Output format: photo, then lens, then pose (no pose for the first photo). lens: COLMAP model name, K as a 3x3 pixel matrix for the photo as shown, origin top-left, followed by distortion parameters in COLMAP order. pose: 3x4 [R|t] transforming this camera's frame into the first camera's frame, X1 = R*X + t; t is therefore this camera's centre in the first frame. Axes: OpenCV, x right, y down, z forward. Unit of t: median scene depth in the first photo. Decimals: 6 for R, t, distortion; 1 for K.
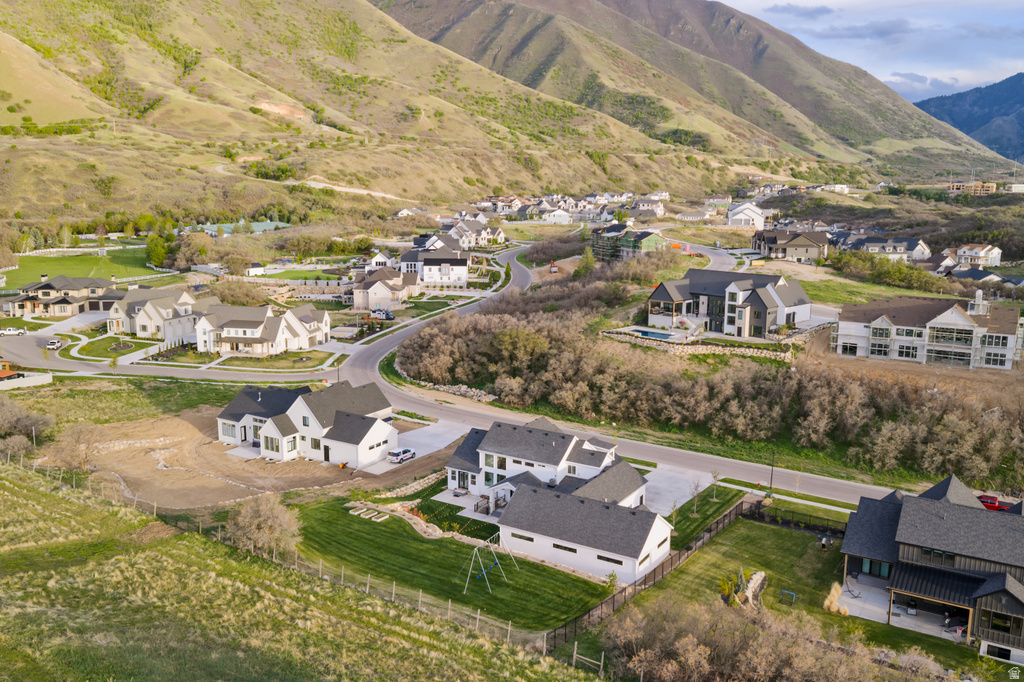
lens RADIAL K [[844.4, 0, 507.7], [0, 844.4, 342.5], [0, 0, 1]] dist [0.020237, -0.034042]
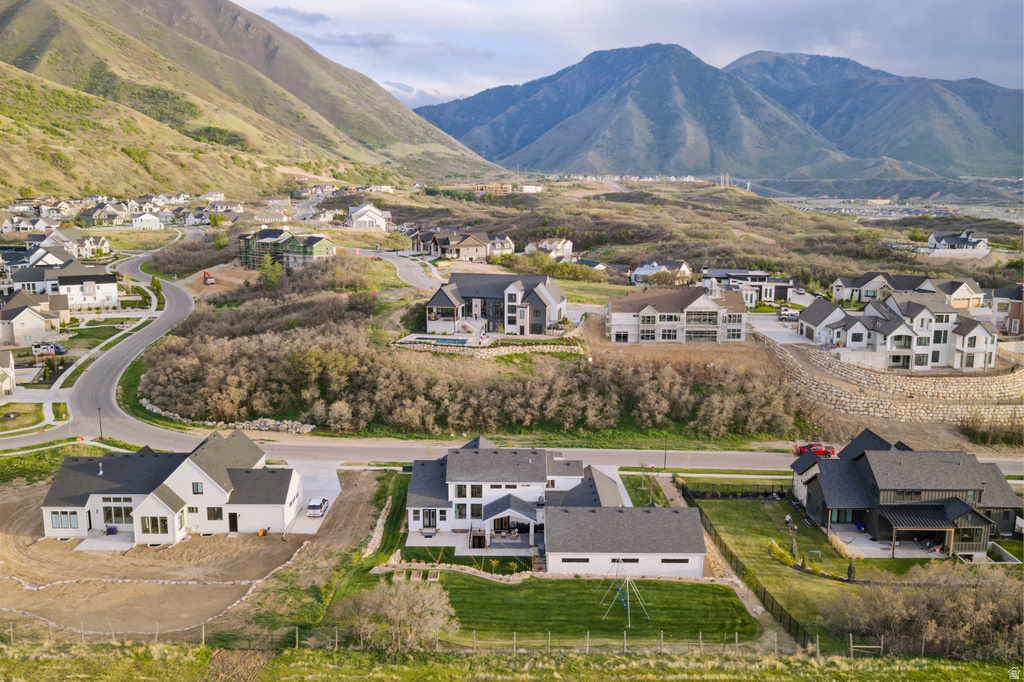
lens RADIAL K [[844.4, 0, 510.2], [0, 844.4, 341.4], [0, 0, 1]] dist [0.020237, -0.034042]
pose [[0.847301, -0.095530, 0.522451, -0.072053], [0.095974, 0.995037, 0.026294, -0.006996], [-0.522370, 0.027863, 0.852264, 0.028350]]
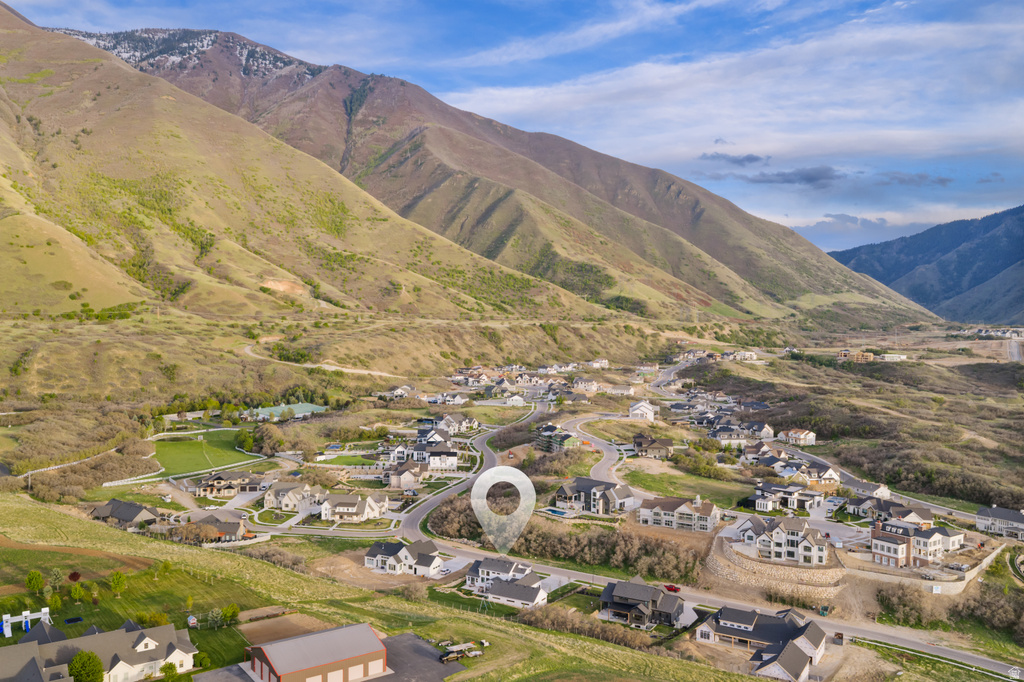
lens RADIAL K [[844.4, 0, 506.0], [0, 844.4, 345.6], [0, 0, 1]] dist [0.020237, -0.034042]
pose [[0.999089, 0.004277, 0.042469, -0.010546], [0.002005, 0.989165, -0.146795, -0.027908], [-0.042636, 0.146747, 0.988255, -0.276784]]
